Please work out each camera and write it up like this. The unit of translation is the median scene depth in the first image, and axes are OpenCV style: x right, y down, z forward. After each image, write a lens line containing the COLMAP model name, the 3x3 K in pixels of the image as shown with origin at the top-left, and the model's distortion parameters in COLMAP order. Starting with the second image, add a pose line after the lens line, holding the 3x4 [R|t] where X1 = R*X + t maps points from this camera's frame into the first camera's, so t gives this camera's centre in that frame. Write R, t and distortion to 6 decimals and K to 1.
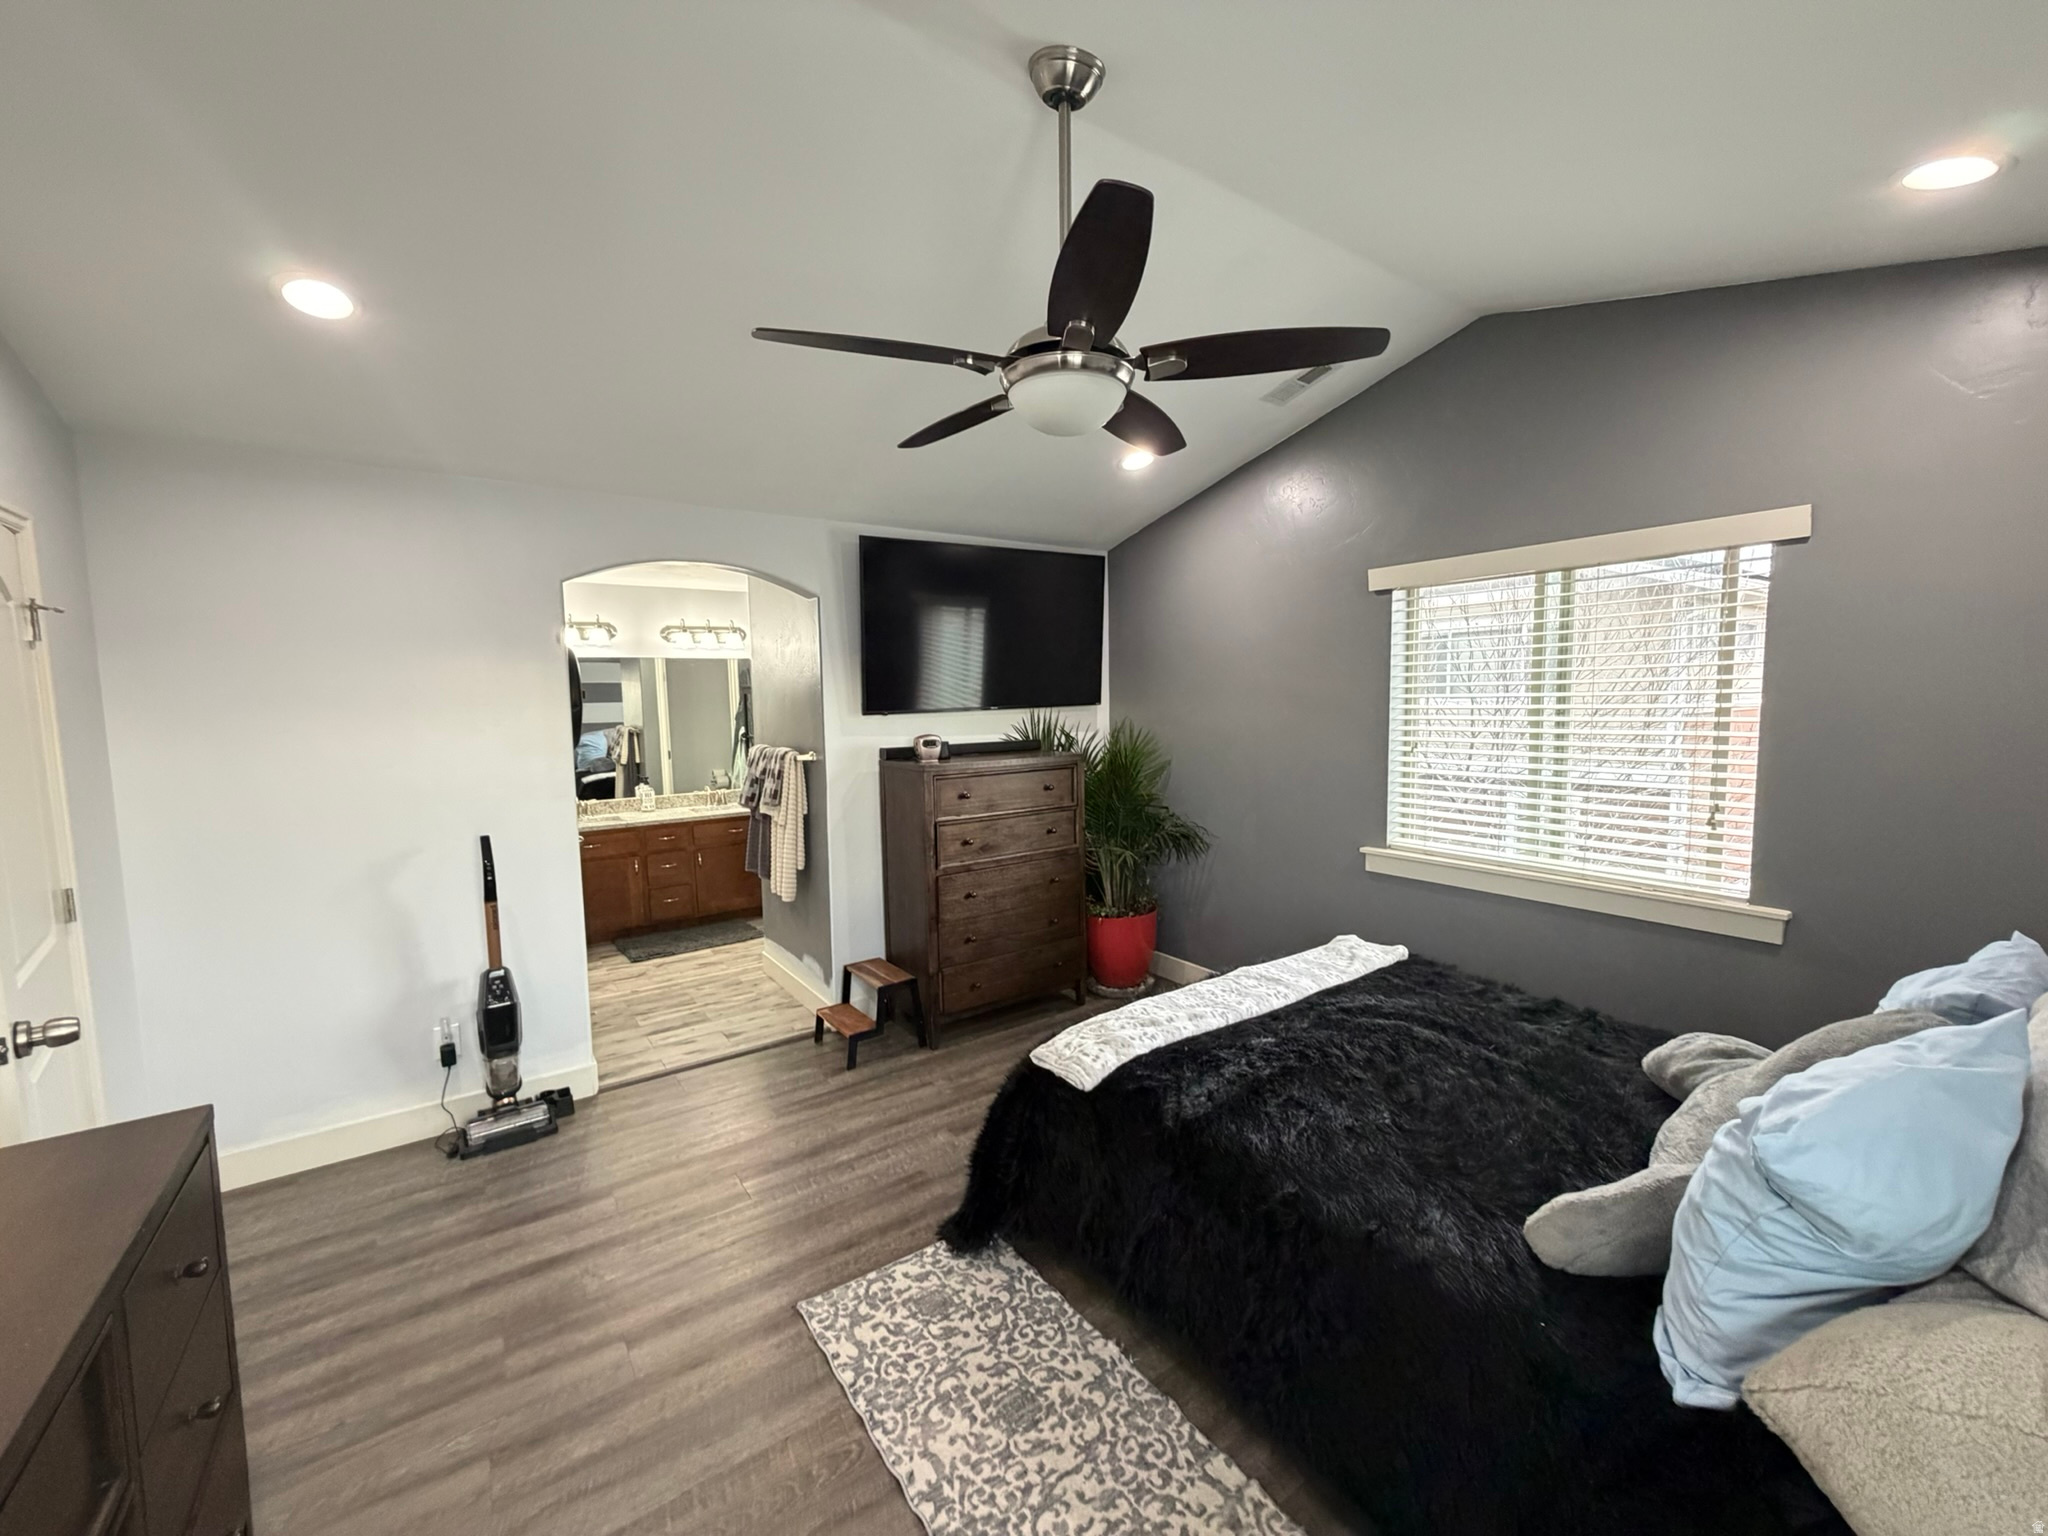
lens RADIAL K [[814.3, 0, 1028.4], [0, 814.3, 770.1], [0, 0, 1]] dist [0.000383, -0.000331]
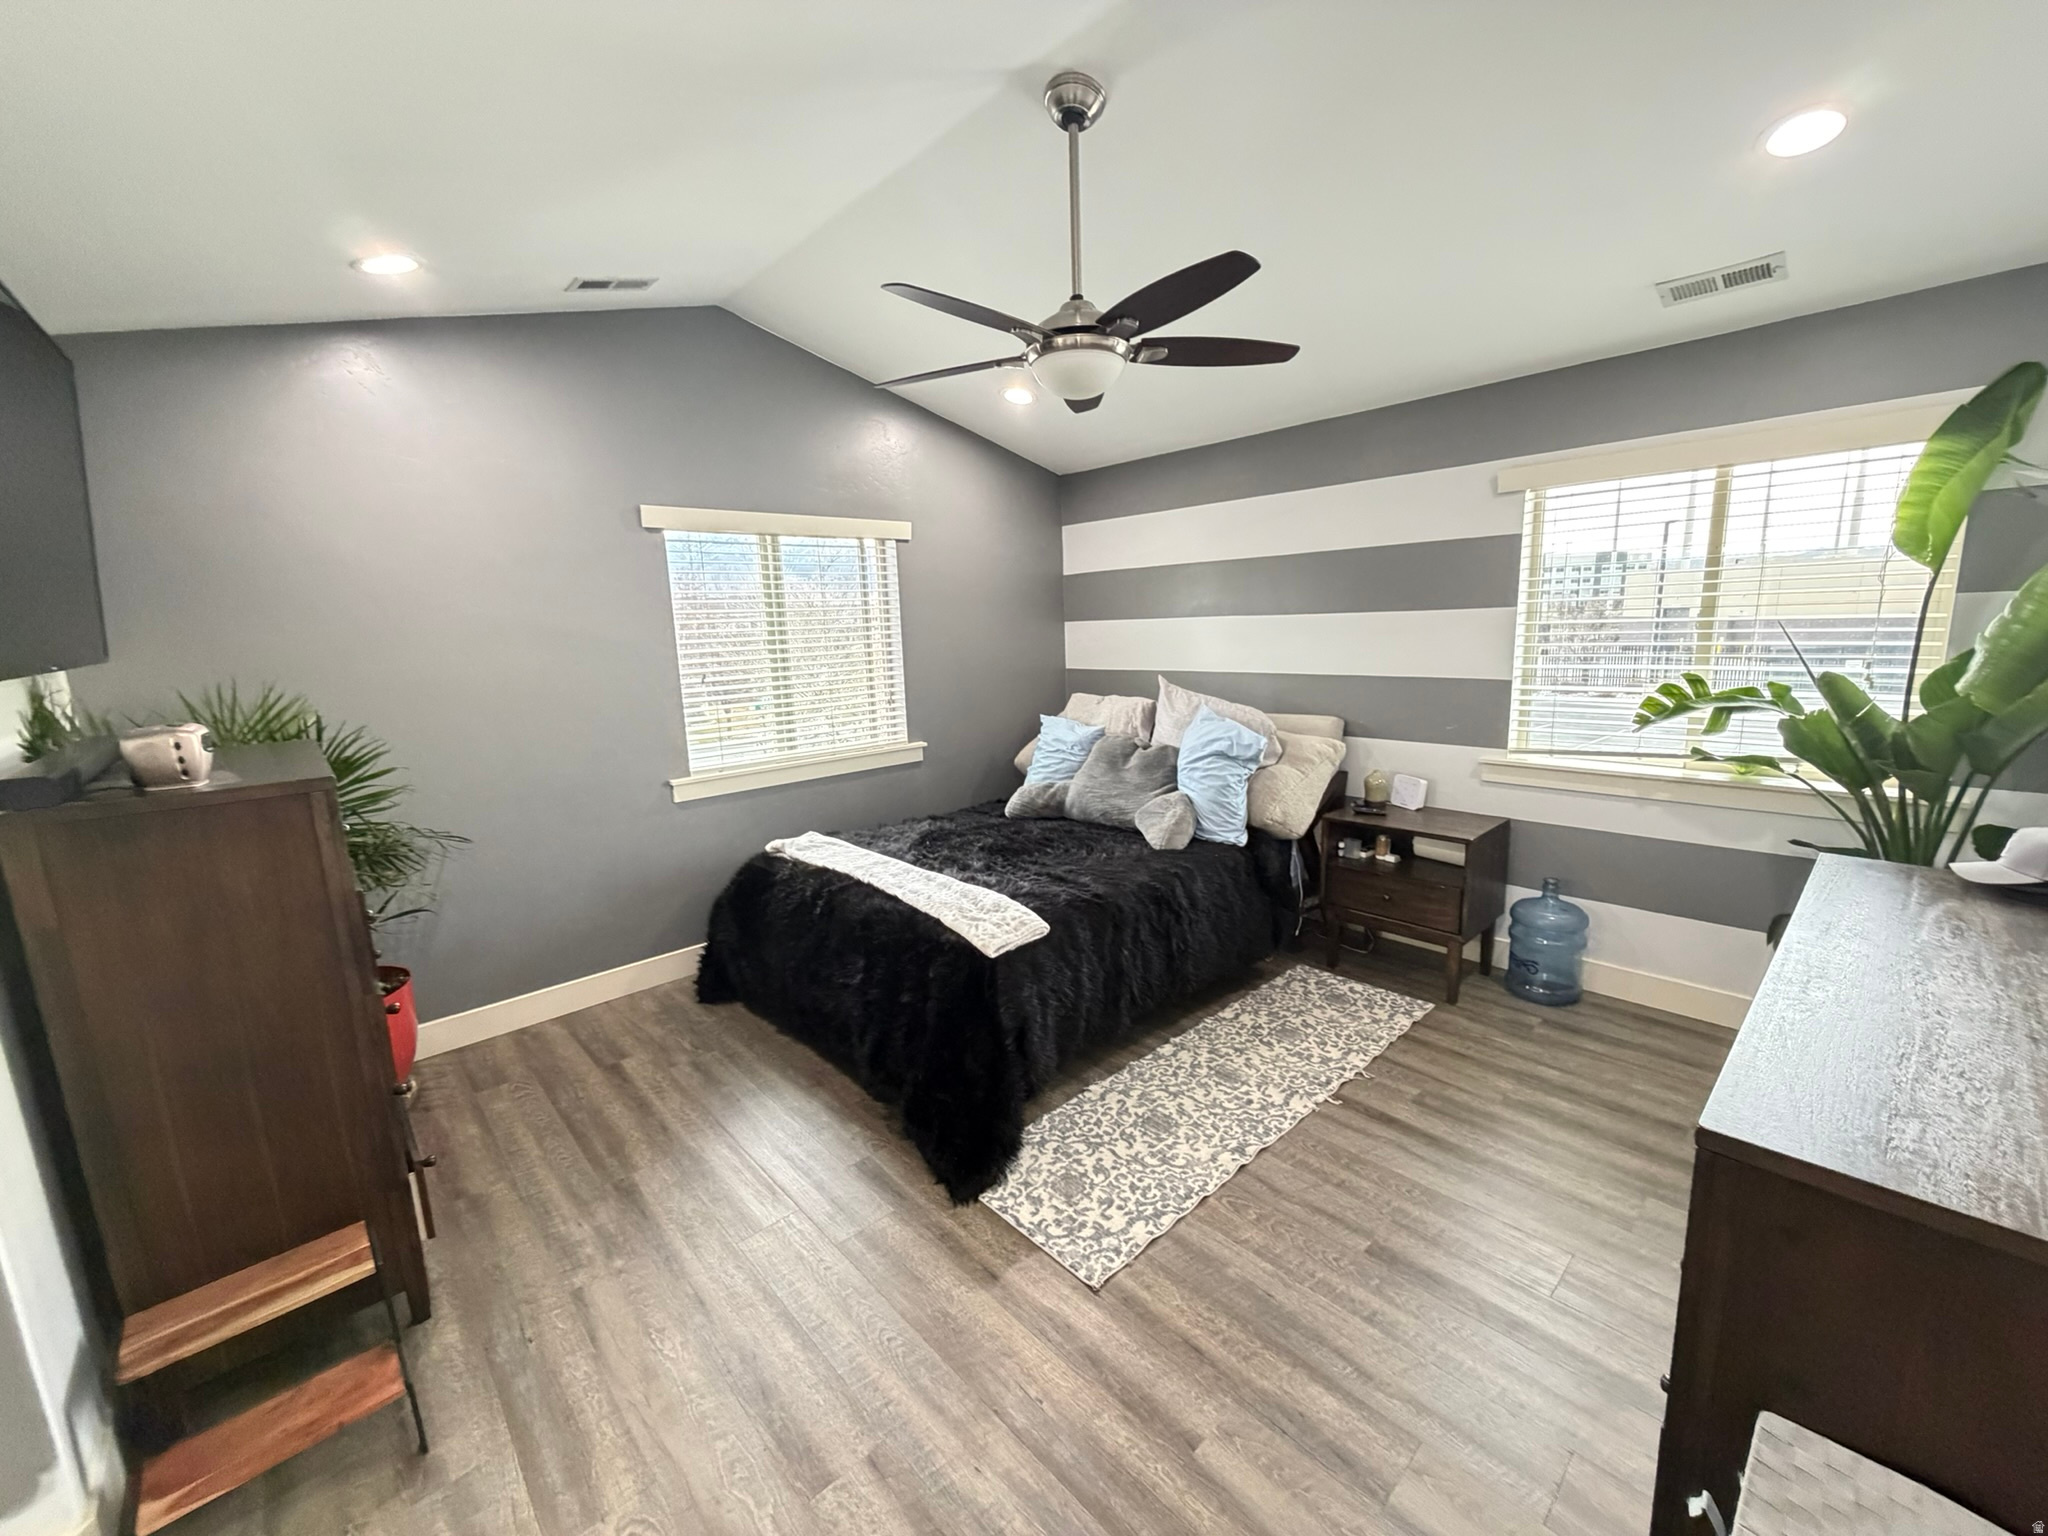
lens RADIAL K [[814.3, 0, 1028.4], [0, 814.3, 770.1], [0, 0, 1]] dist [0.000383, -0.000331]
pose [[-0.126147, -0.158485, 0.979270, -1.082133], [0.126161, 0.976577, 0.174301, -0.068366], [-0.983956, 0.145534, -0.103198, 1.100109]]
